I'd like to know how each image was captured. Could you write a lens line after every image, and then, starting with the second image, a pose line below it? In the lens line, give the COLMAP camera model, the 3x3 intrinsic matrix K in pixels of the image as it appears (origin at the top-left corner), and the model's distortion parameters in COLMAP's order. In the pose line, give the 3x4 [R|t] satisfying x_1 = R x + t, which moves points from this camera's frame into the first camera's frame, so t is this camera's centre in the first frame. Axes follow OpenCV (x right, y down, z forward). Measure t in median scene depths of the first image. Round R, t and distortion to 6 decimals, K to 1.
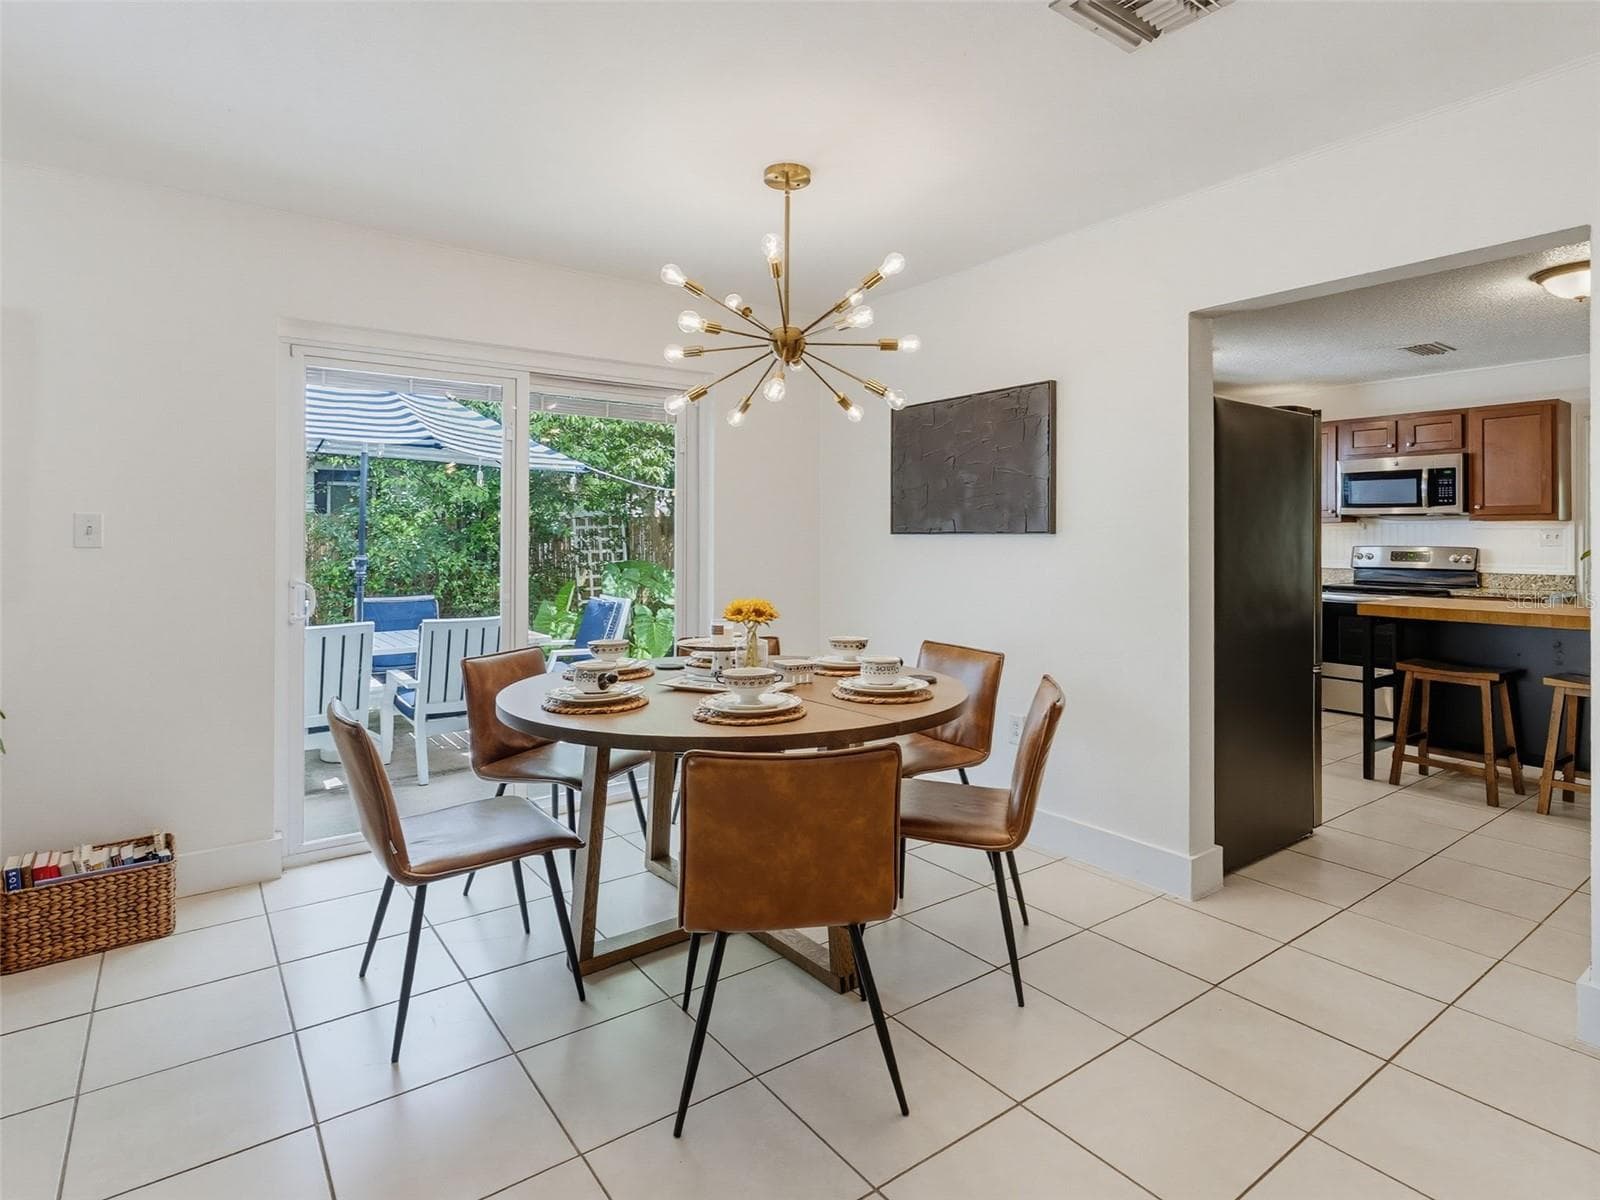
lens RADIAL K [[844.4, 0, 774.7], [0, 844.4, 529.8], [0, 0, 1]] dist [0.002997, -0.000737]
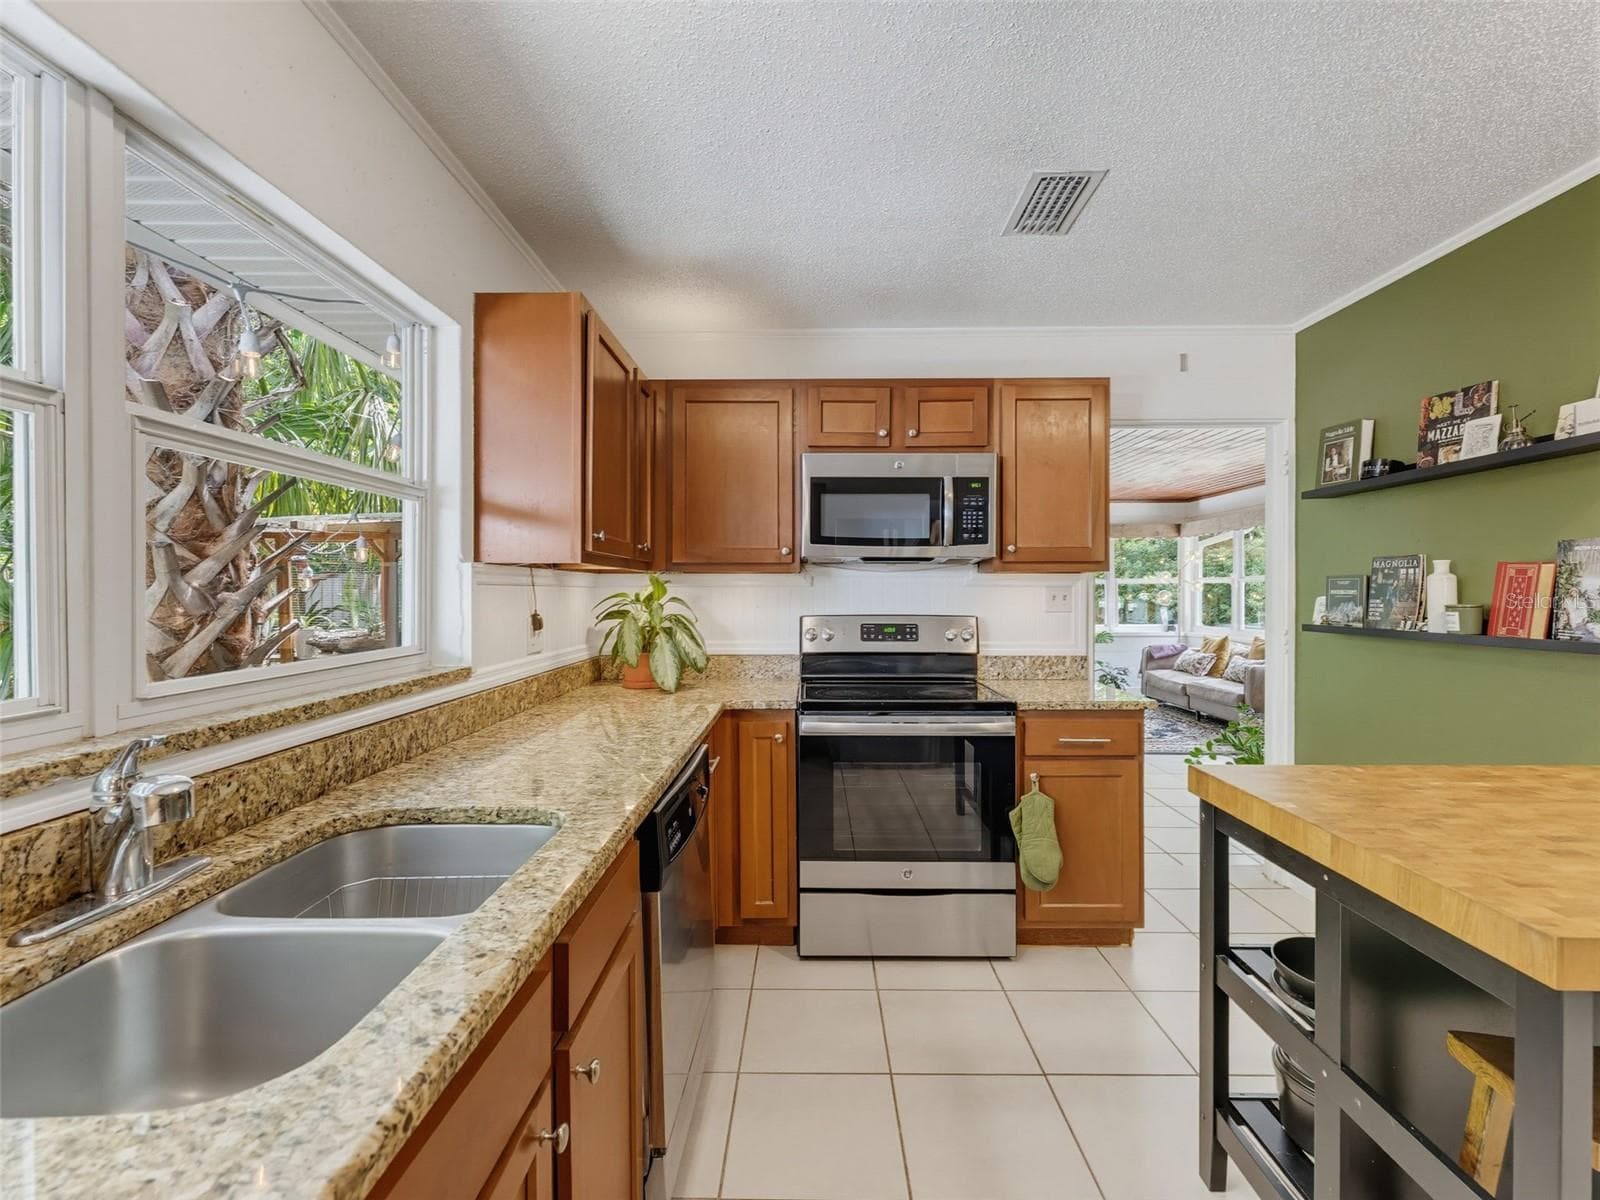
lens RADIAL K [[733.1, 0, 809.9], [0, 733.1, 598.5], [0, 0, 1]] dist [0.000932, -0.001666]
pose [[0.588333, -0.011779, 0.808533, 0.478157], [-0.003599, 0.999846, 0.017185, -0.000428], [-0.808610, -0.013020, 0.588200, 1.149924]]
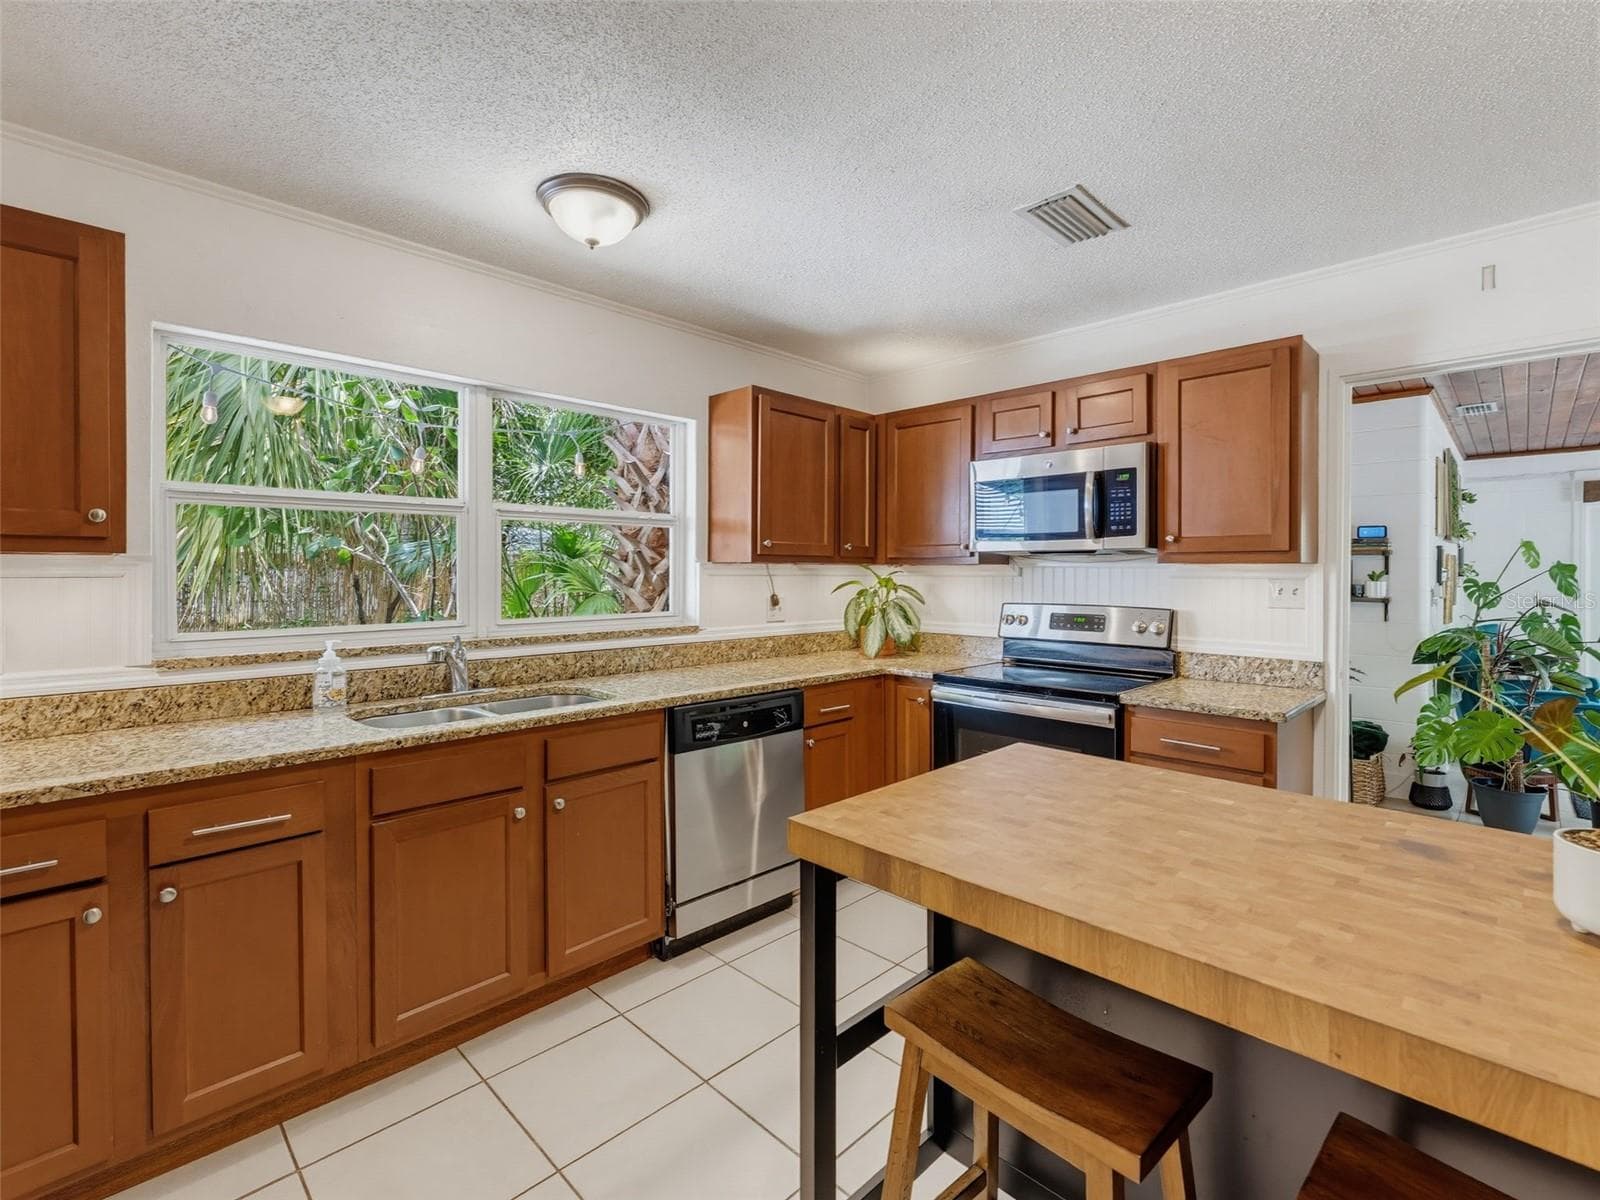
lens RADIAL K [[733.1, 0, 781.9], [0, 733.1, 573.6], [0, 0, 1]] dist [0.000932, -0.001666]
pose [[0.986658, 0.001375, 0.162802, 0.707225], [-0.002765, 0.999962, 0.008310, -0.010216], [-0.162785, -0.008649, 0.986624, 0.798799]]
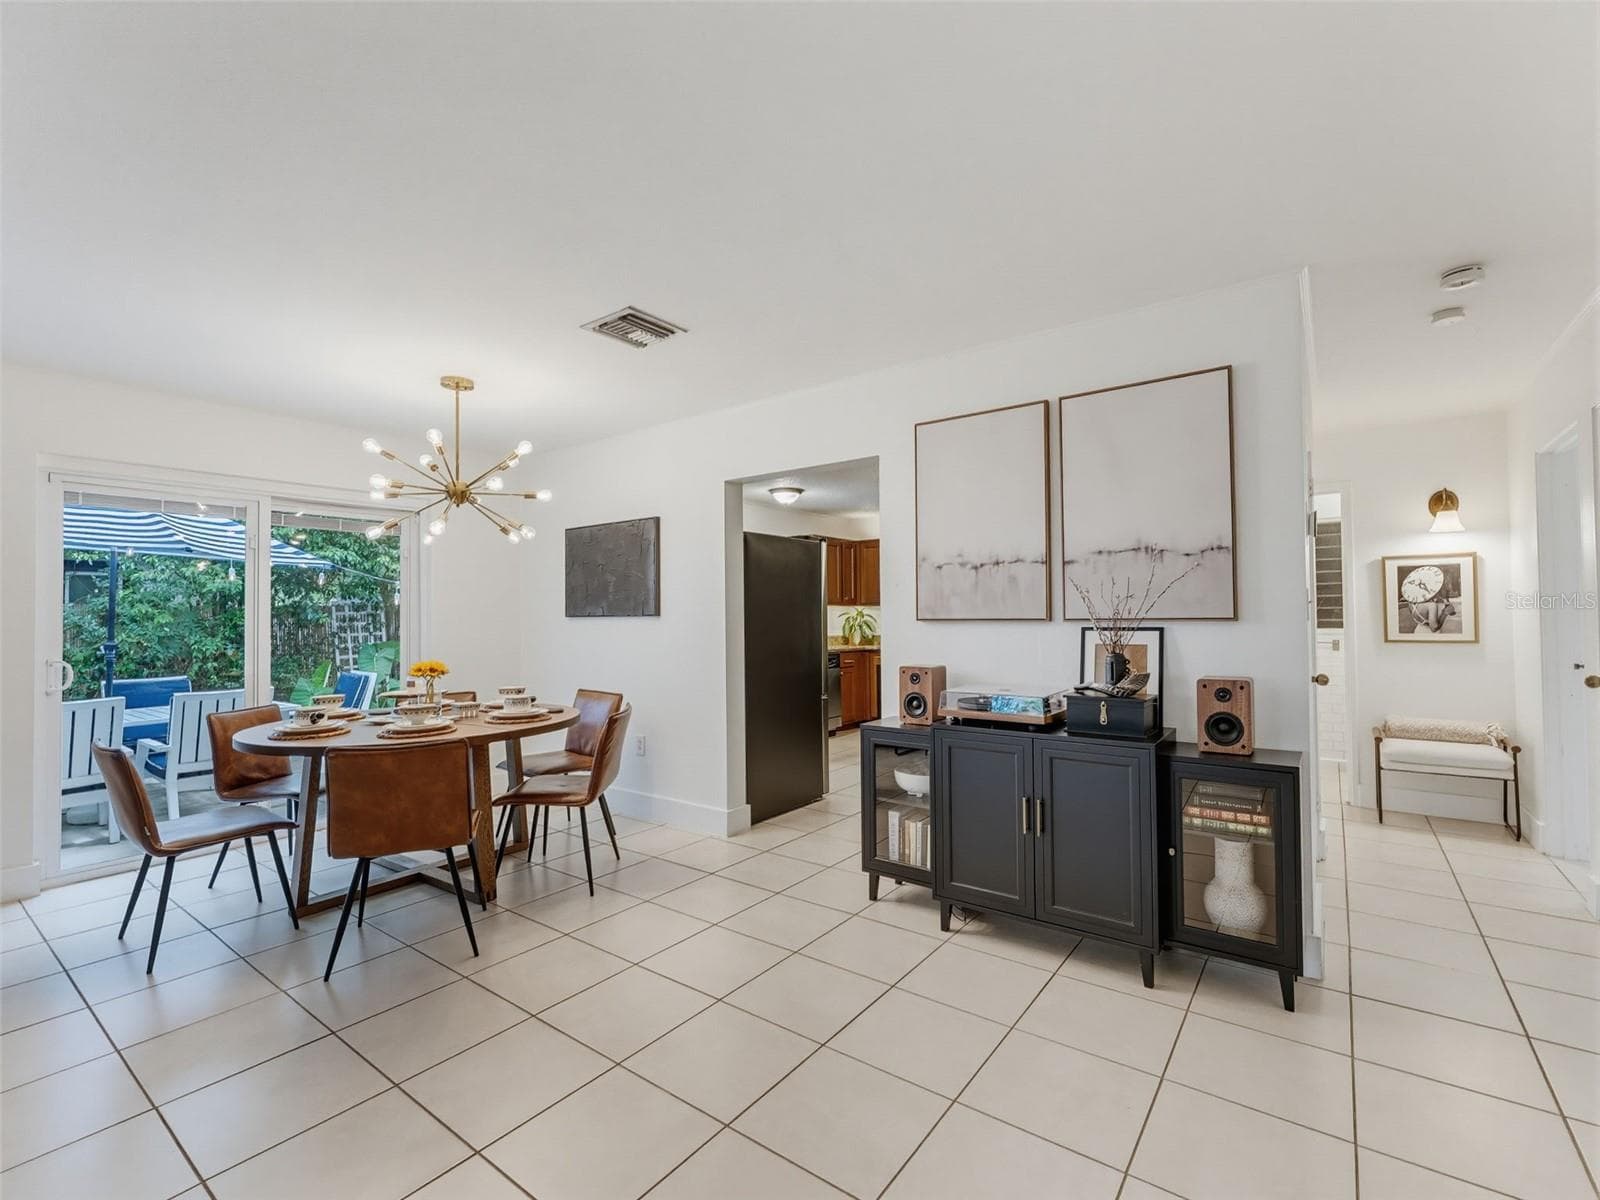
lens RADIAL K [[733.1, 0, 772.0], [0, 733.1, 600.7], [0, 0, 1]] dist [0.000932, -0.001666]
pose [[0.959090, -0.006361, 0.283029, 0.129064], [0.010637, 0.999851, -0.013571, -0.002121], [-0.282901, 0.016026, 0.959015, -0.298305]]
